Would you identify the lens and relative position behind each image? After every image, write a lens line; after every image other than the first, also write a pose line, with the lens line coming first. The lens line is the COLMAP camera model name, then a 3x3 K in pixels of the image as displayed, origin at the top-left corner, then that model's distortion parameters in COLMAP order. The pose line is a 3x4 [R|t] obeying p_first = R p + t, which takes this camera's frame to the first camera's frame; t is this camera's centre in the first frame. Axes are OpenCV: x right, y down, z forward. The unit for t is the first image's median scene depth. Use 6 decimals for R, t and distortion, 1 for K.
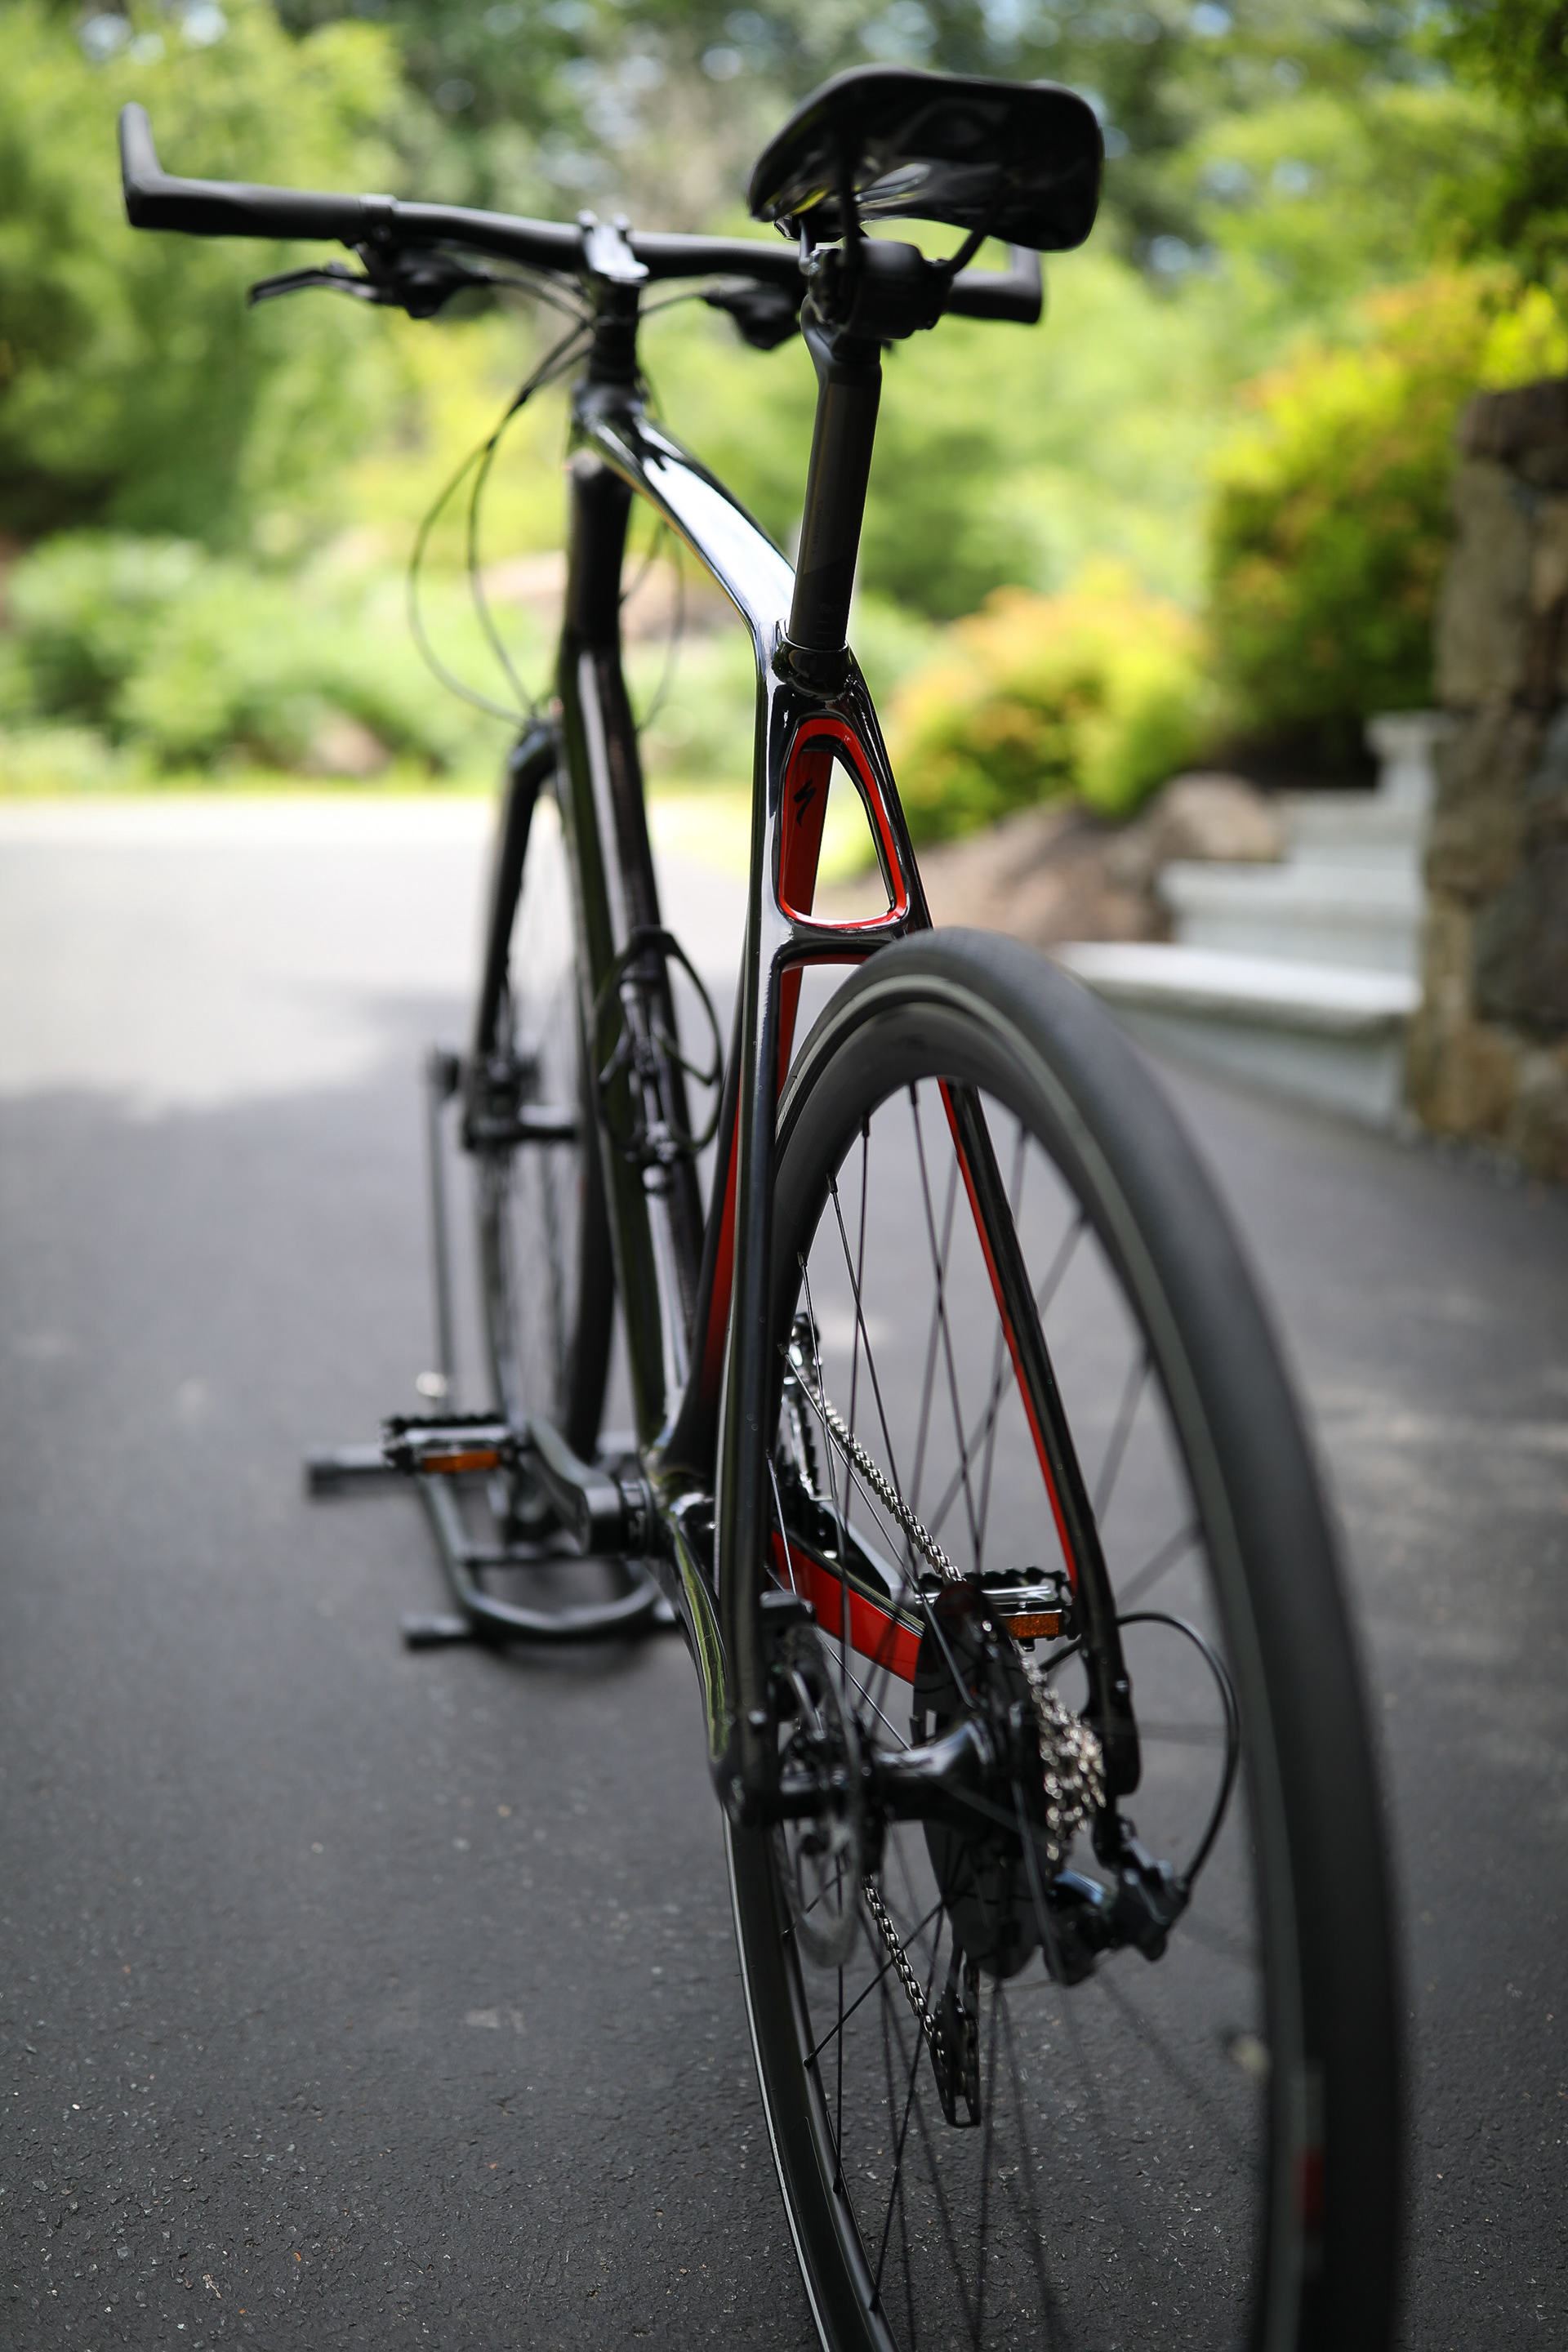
lens RADIAL K [[2257.9, 0, 769.3], [0, 2257.9, 1183.7], [0, 0, 1]] dist [-0.015068, 0.000000]
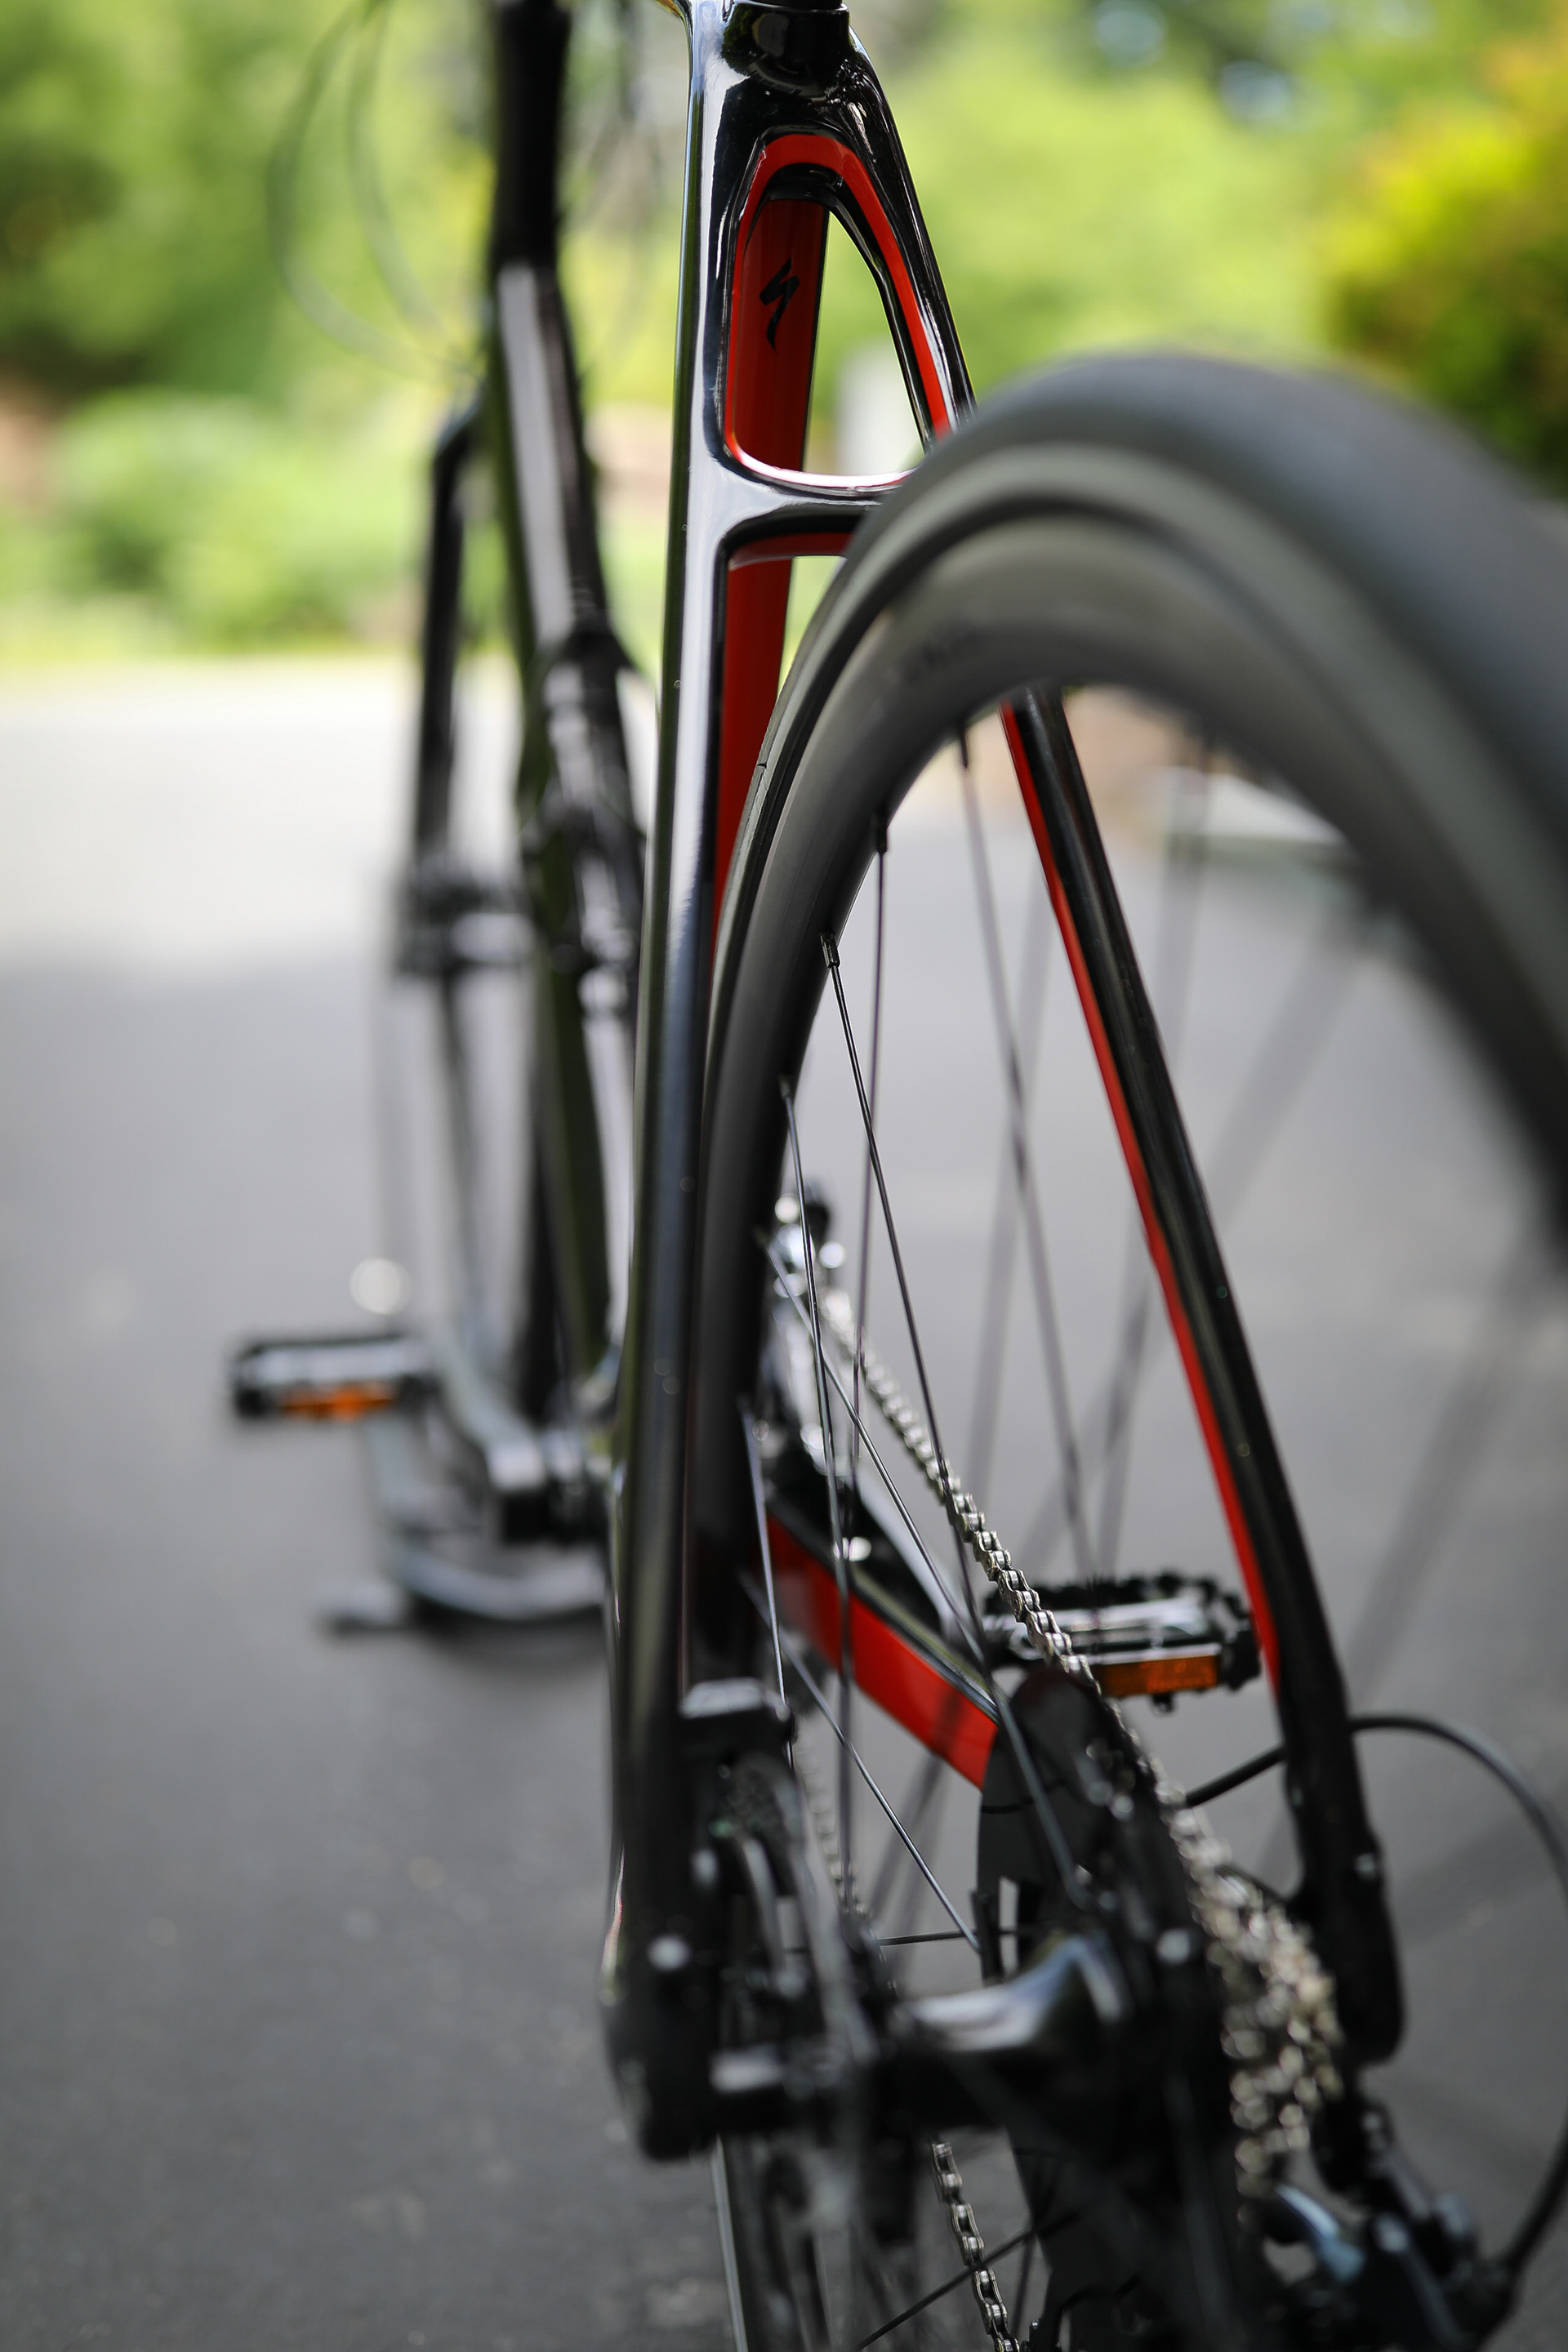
lens RADIAL K [[2257.9, 0, 768.4], [0, 2257.9, 1171.0], [0, 0, 1]] dist [-0.015068, 0.000000]
pose [[0.999238, -0.010764, -0.037521, 0.036819], [0.012394, 0.998977, 0.043501, 0.034621], [0.037015, -0.043932, 0.998349, 0.469929]]
